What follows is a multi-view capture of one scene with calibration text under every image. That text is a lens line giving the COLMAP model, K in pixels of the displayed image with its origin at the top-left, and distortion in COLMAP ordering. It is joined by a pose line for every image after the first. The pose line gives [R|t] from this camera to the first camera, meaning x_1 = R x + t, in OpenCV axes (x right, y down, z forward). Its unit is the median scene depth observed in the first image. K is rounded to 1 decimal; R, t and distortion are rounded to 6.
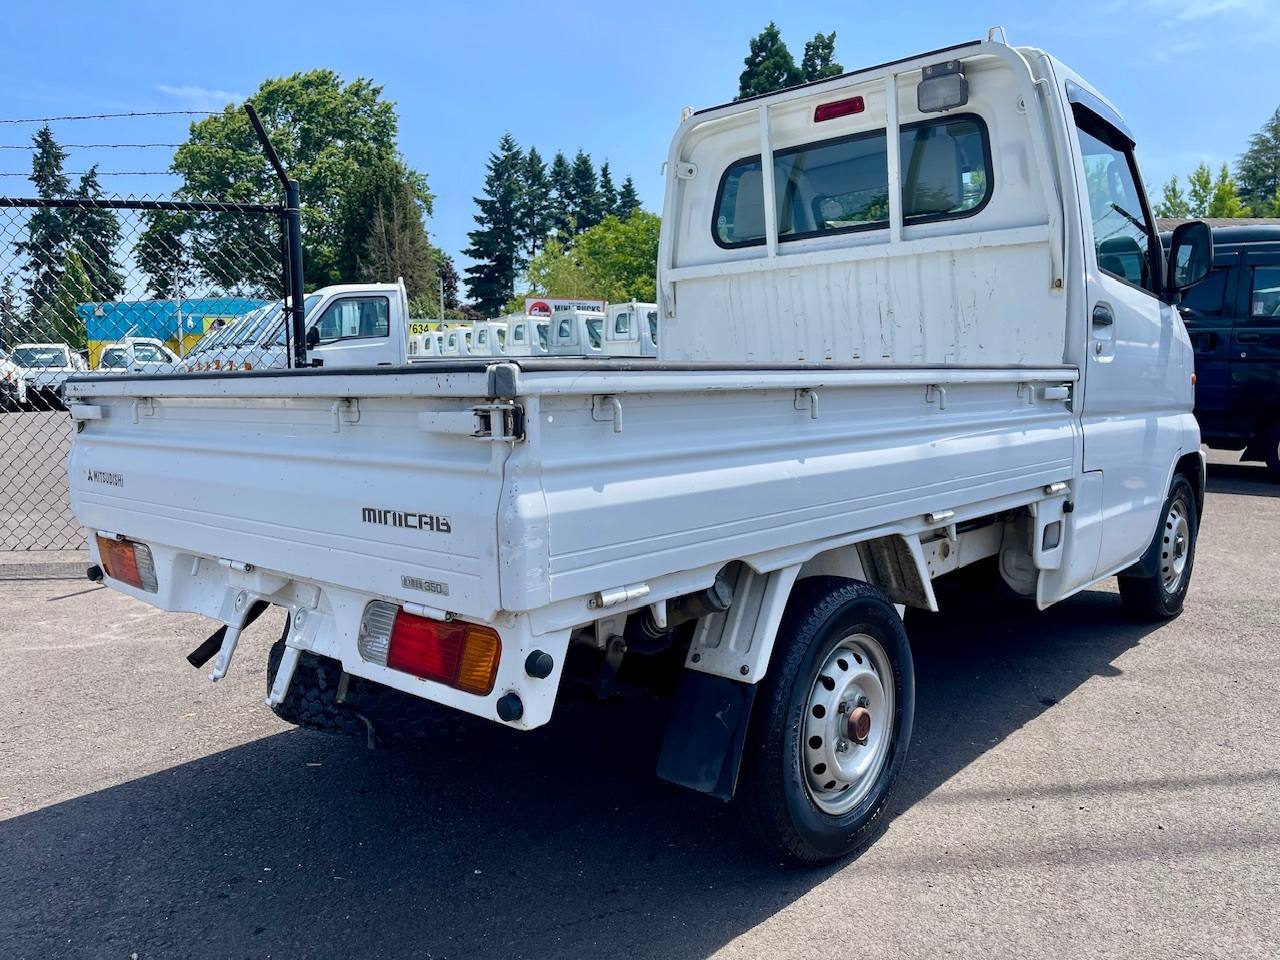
lens RADIAL K [[972.7, 0, 649.4], [0, 972.7, 483.6], [0, 0, 1]] dist [0.066493, -0.090457]
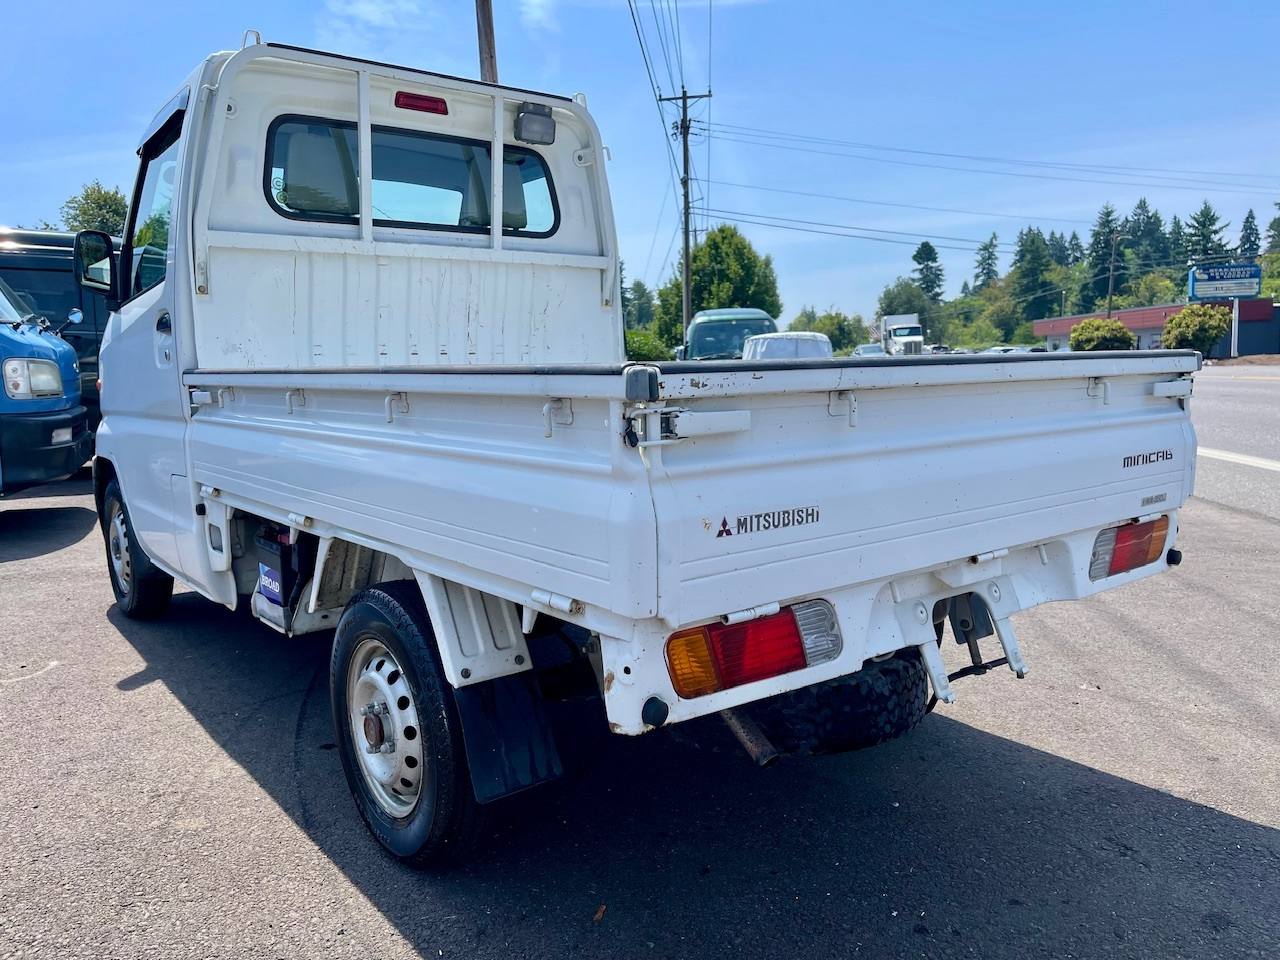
lens RADIAL K [[972.7, 0, 642.9], [0, 972.7, 482.5], [0, 0, 1]] dist [0.066493, -0.090457]
pose [[0.171190, -0.110553, 0.979016, -0.824660], [0.119439, 0.988684, 0.090759, -0.068021], [-0.977972, 0.101396, 0.182457, 0.668303]]
